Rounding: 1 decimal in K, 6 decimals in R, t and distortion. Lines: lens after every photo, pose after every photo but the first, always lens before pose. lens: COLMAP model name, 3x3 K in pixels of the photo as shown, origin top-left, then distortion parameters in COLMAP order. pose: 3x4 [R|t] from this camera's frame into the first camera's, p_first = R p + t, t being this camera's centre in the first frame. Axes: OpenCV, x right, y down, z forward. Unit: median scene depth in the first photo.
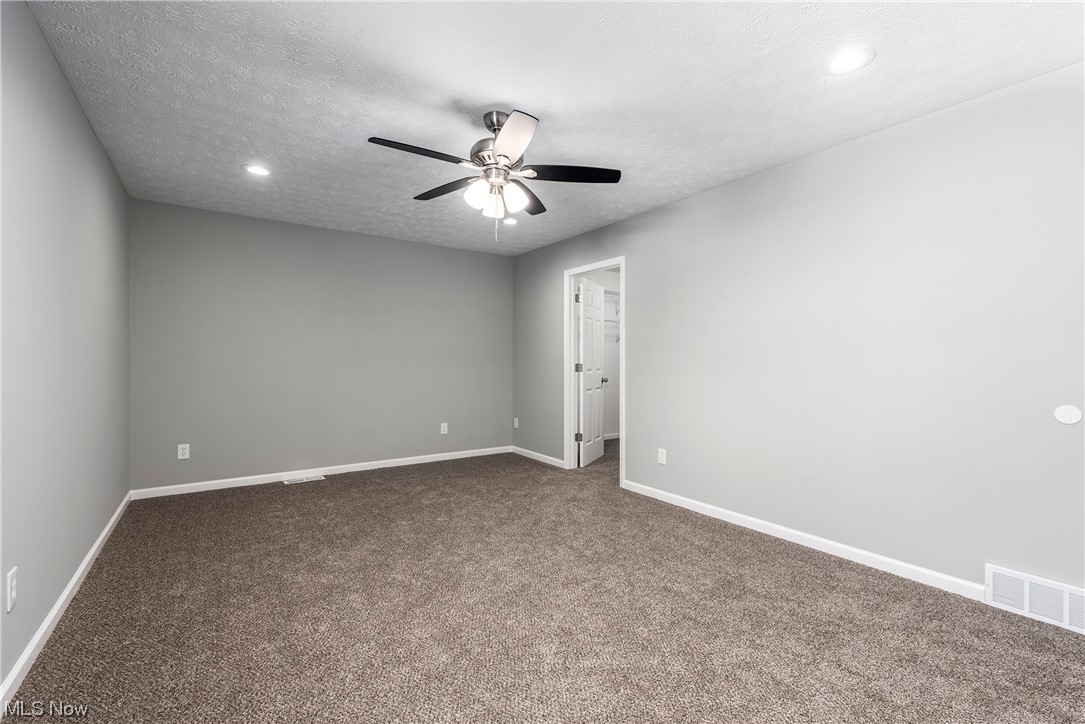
lens RADIAL K [[467.0, 0, 542.4], [0, 467.0, 347.3], [0, 0, 1]] dist [0.013803, -0.000004]
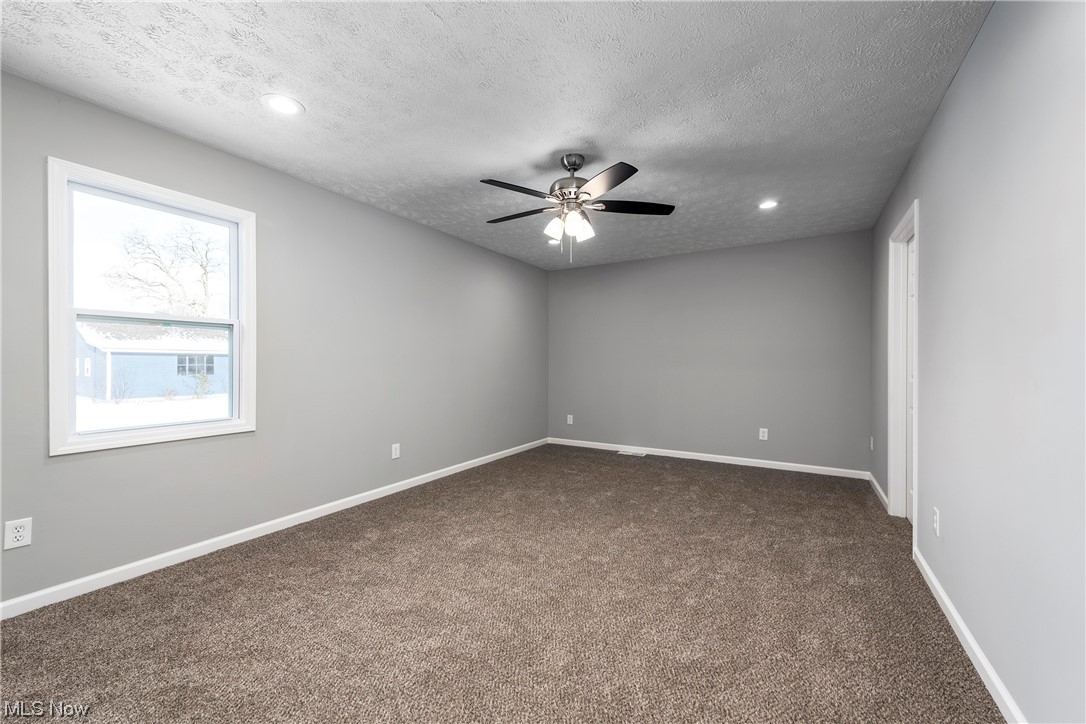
lens RADIAL K [[429.4, 0, 543.0], [0, 429.4, 362.0], [0, 0, 1]] dist [0.000121, 0.000032]
pose [[0.405566, -0.002211, -0.914063, 0.560601], [0.029250, 0.999516, 0.010561, 0.003950], [0.913598, -0.031019, 0.405435, 0.317344]]
